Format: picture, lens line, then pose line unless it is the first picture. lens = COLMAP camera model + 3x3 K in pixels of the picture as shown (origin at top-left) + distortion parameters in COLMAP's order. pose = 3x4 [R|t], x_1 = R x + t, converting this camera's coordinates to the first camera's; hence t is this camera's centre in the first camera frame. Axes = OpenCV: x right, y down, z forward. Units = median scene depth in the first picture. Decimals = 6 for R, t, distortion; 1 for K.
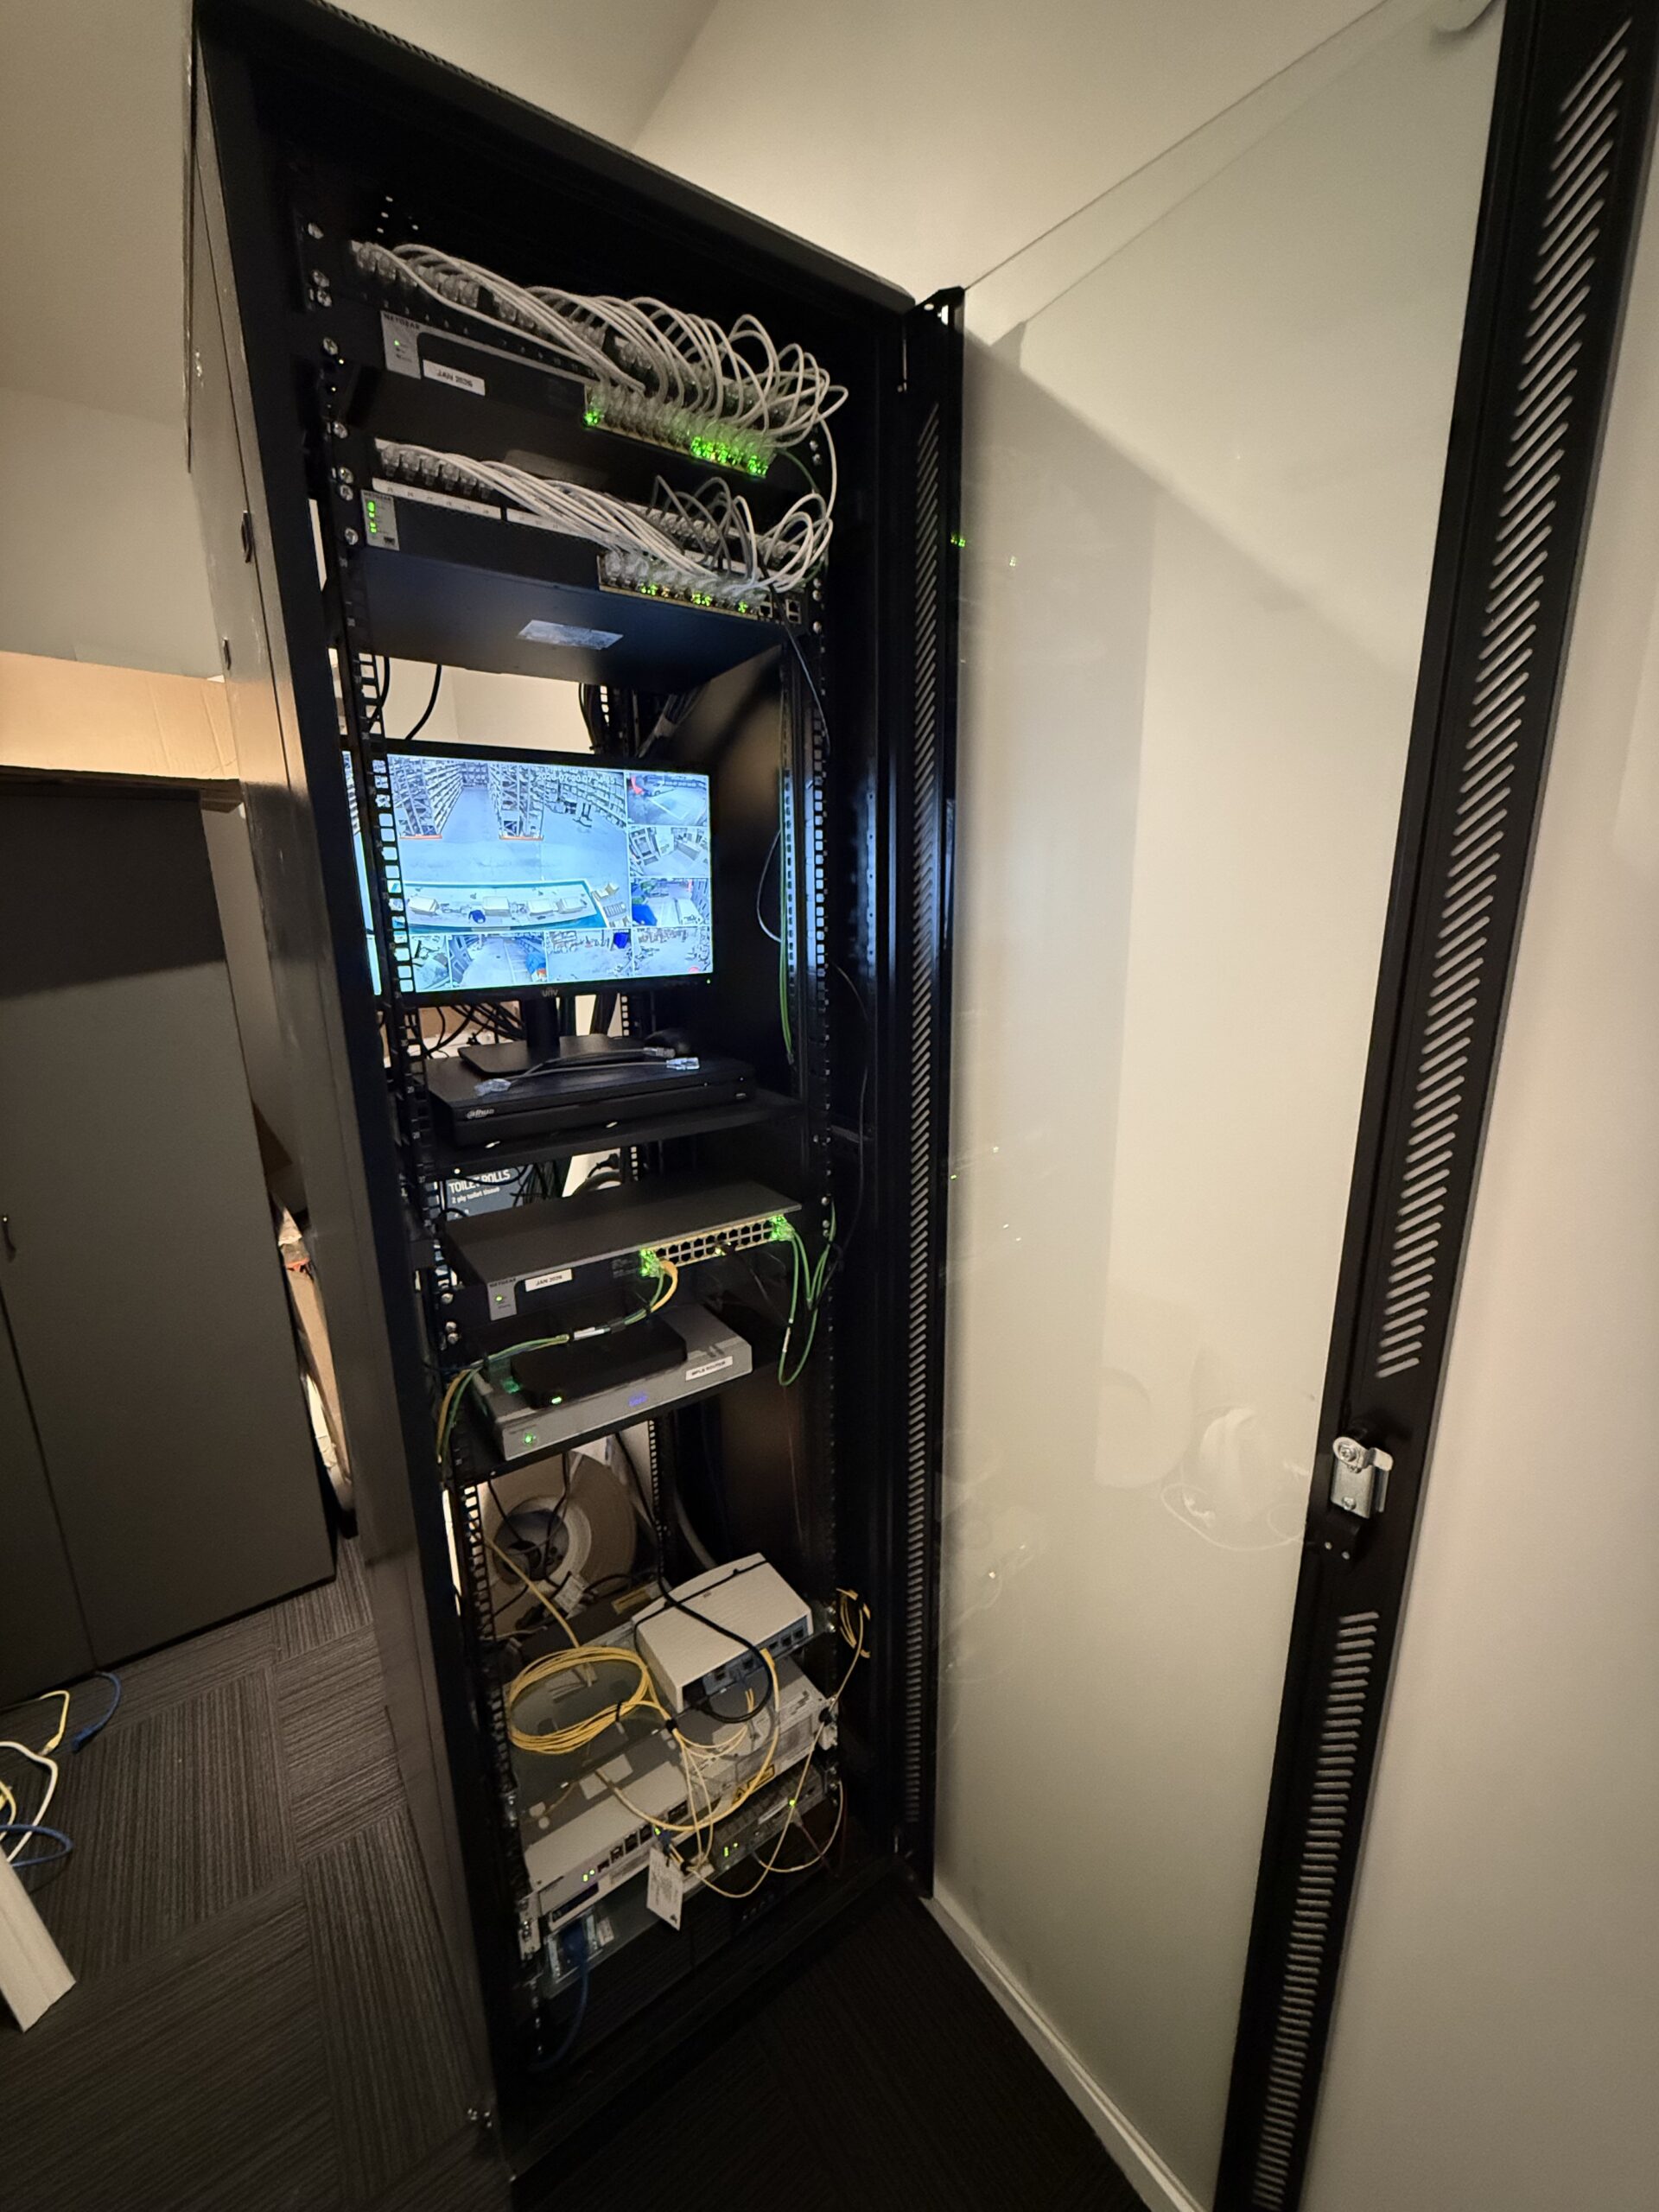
lens RADIAL K [[887.3, 0, 829.5], [0, 887.3, 1106.0], [0, 0, 1]] dist [-0.000967, -0.000472]
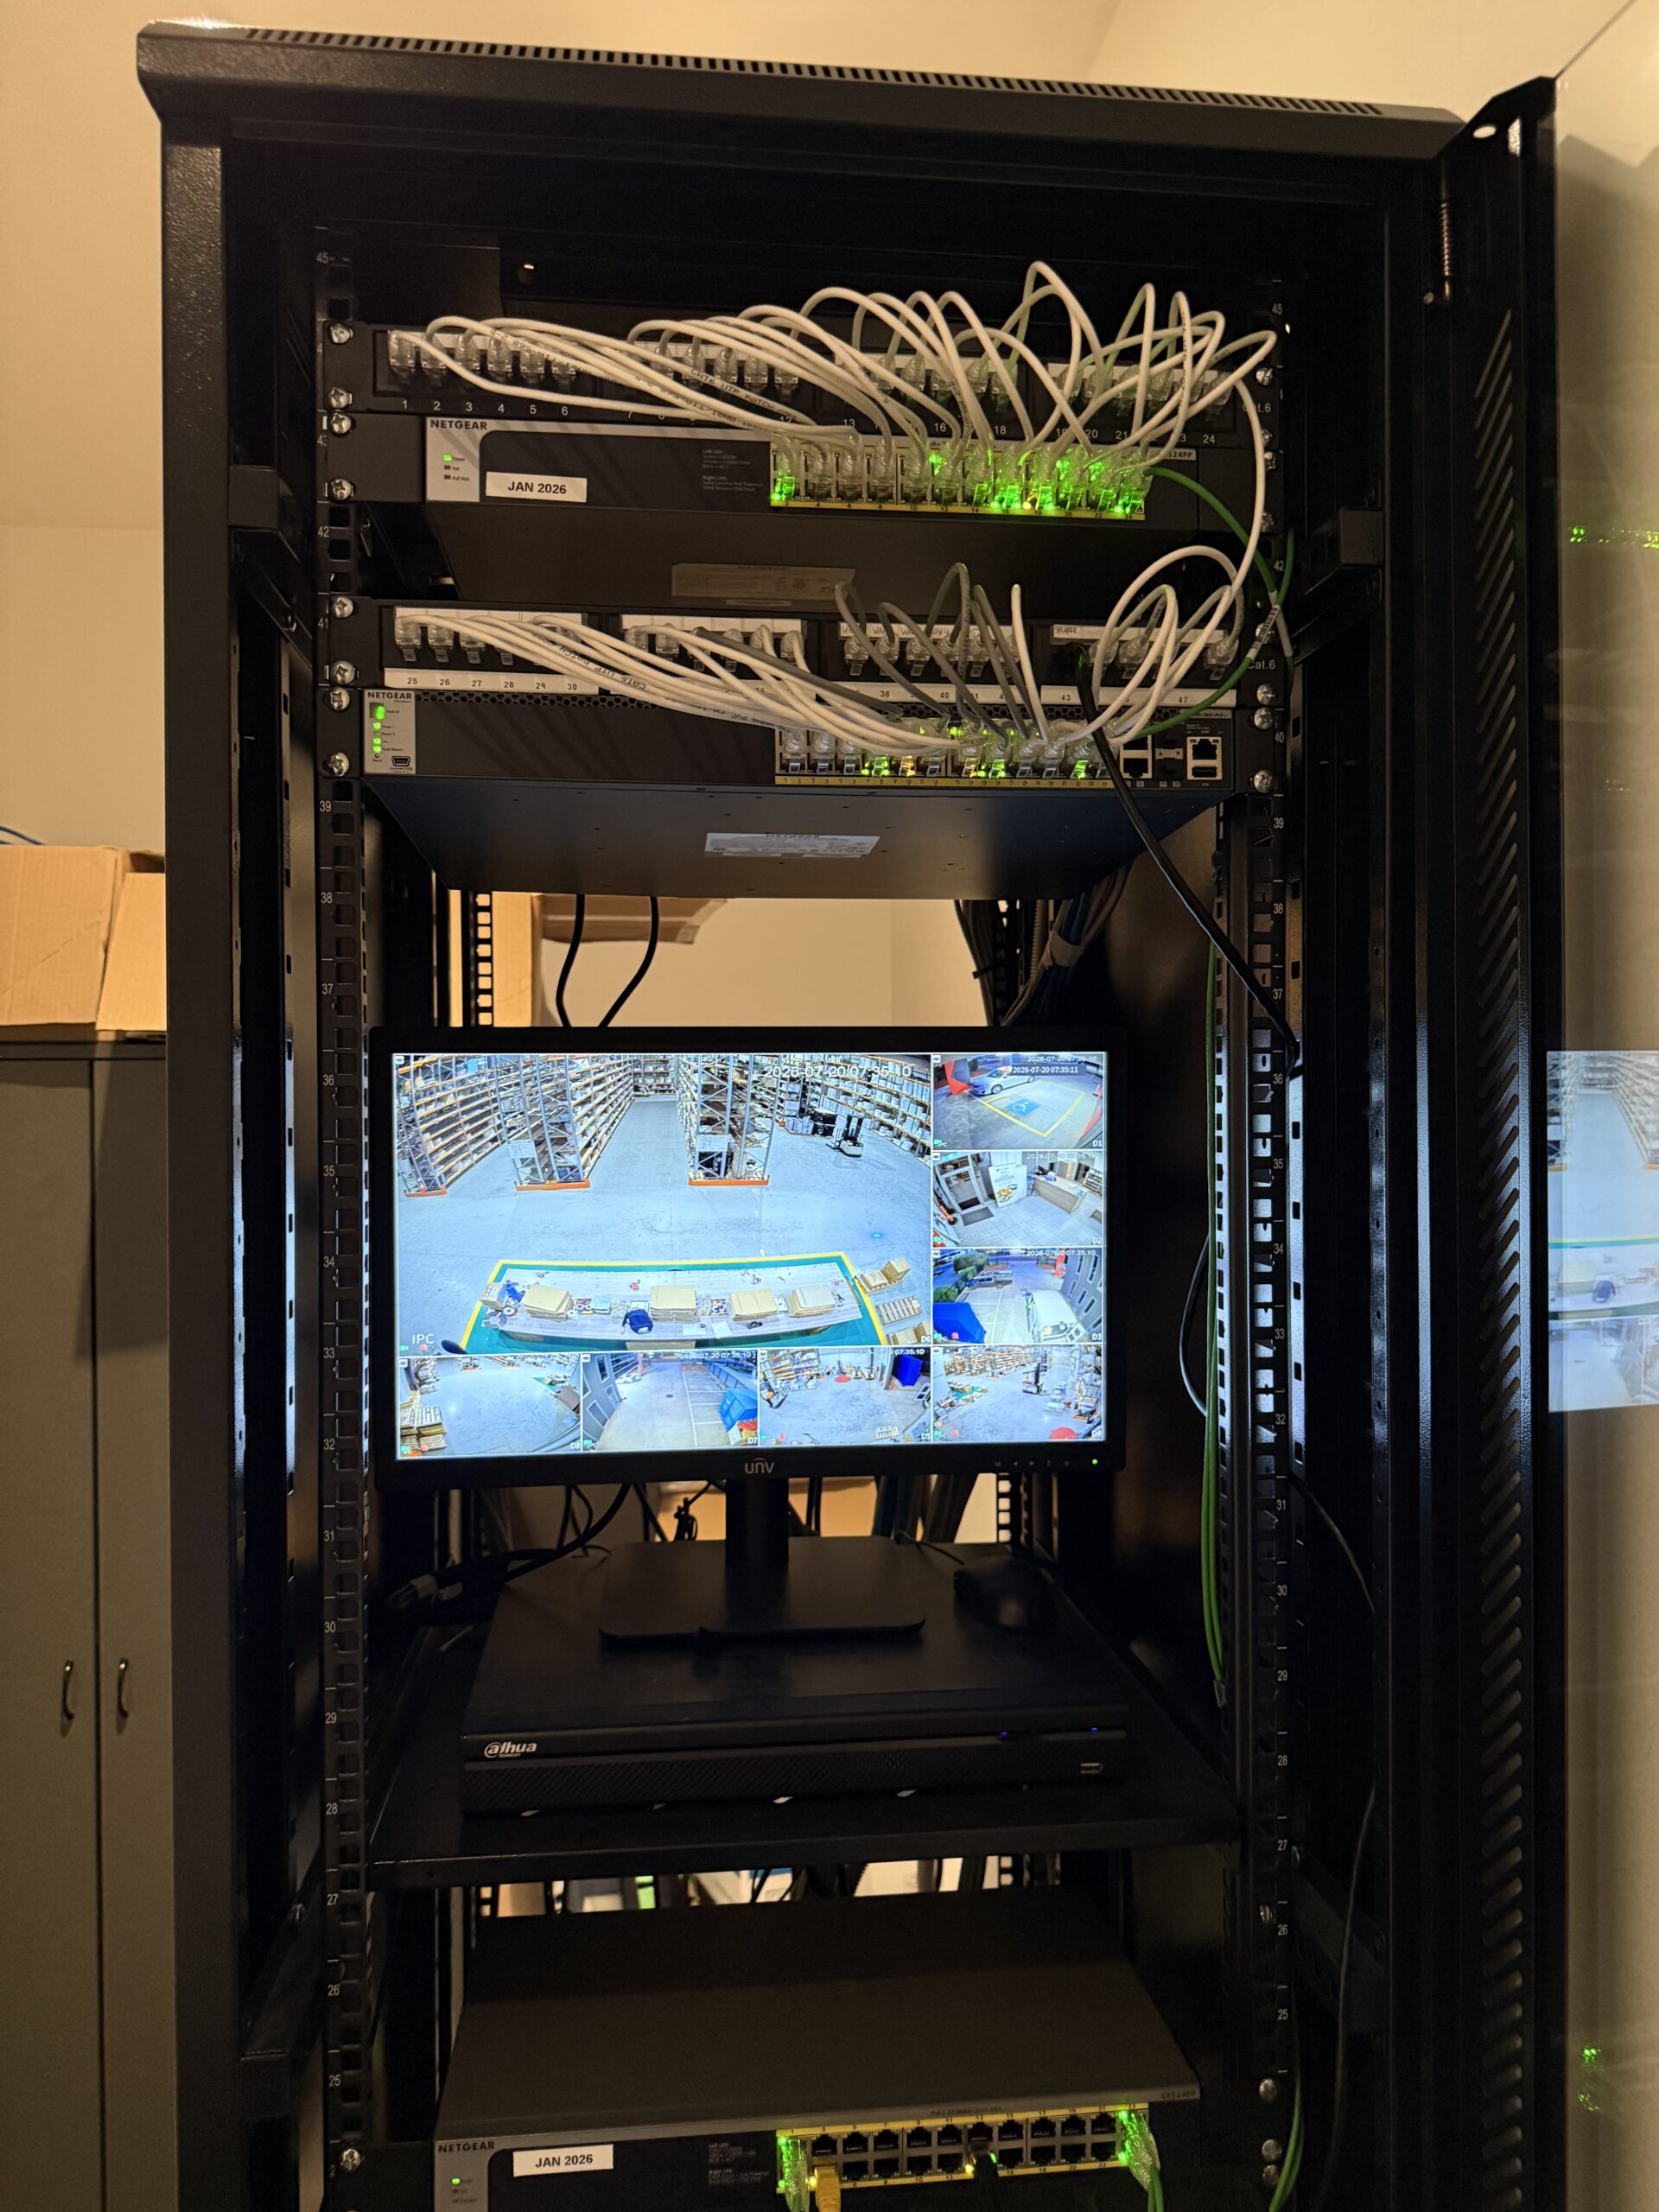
lens RADIAL K [[1548.5, 0, 829.5], [0, 1548.5, 1106.0], [0, 0, 1]] dist [0.077562, -0.111748]
pose [[0.869703, 0.006871, -0.493527, 0.176627], [-0.119619, 0.973028, -0.197249, -0.168577], [0.478860, 0.230583, 0.847068, 0.215618]]
